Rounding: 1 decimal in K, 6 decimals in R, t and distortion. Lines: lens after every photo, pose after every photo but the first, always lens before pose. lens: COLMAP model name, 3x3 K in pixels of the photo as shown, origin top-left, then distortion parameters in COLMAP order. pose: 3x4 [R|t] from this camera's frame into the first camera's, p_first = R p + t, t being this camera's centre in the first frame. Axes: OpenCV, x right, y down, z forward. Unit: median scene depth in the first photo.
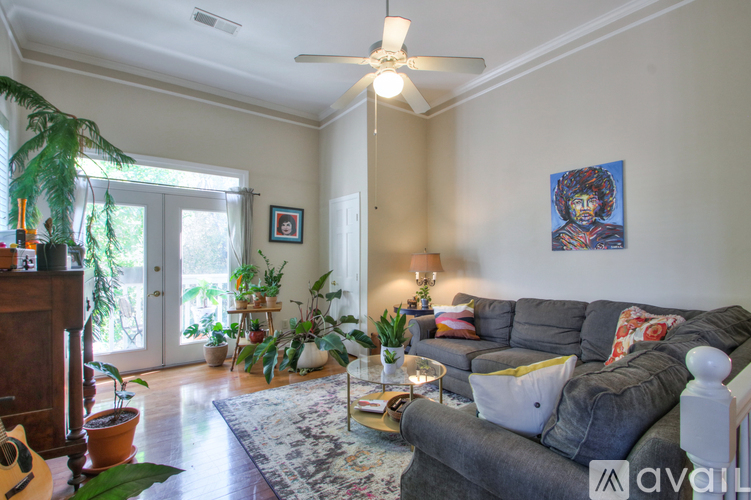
lens RADIAL K [[354.7, 0, 356.4], [0, 354.7, 256.4], [0, 0, 1]] dist [-0.000721, -0.000158]
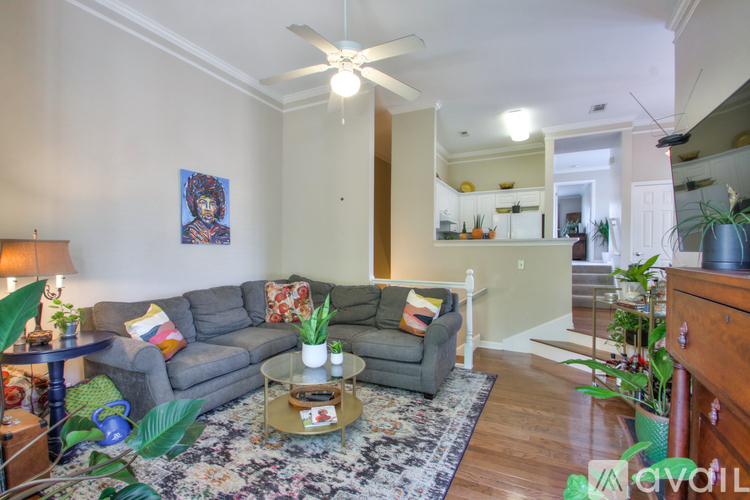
lens RADIAL K [[354.2, 0, 363.6], [0, 354.2, 255.1], [0, 0, 1]] dist [-0.000721, -0.000158]
pose [[-0.469370, -0.009064, 0.882955, -0.727417], [-0.009444, 0.999942, 0.005244, 0.008616], [-0.882951, -0.005877, -0.469429, 1.217441]]
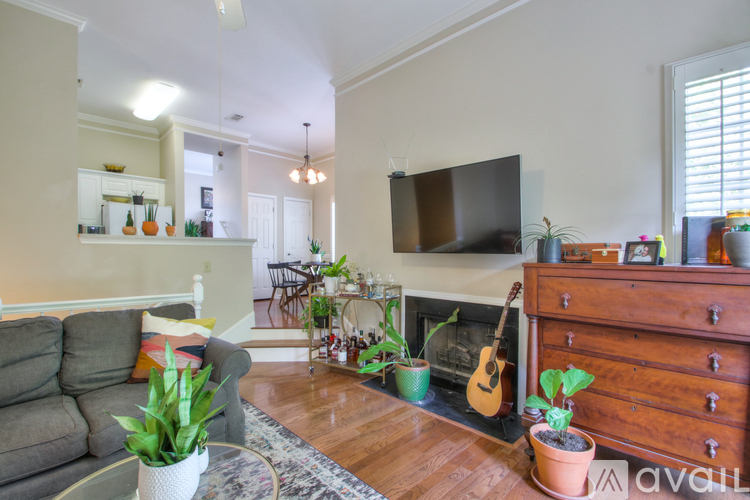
lens RADIAL K [[354.2, 0, 370.5], [0, 354.2, 254.0], [0, 0, 1]] dist [-0.000721, -0.000158]
pose [[-0.985901, -0.004990, -0.167253, -0.063545], [-0.003754, 0.999963, -0.007710, 0.011383], [0.167285, -0.006973, -0.985884, 1.342938]]
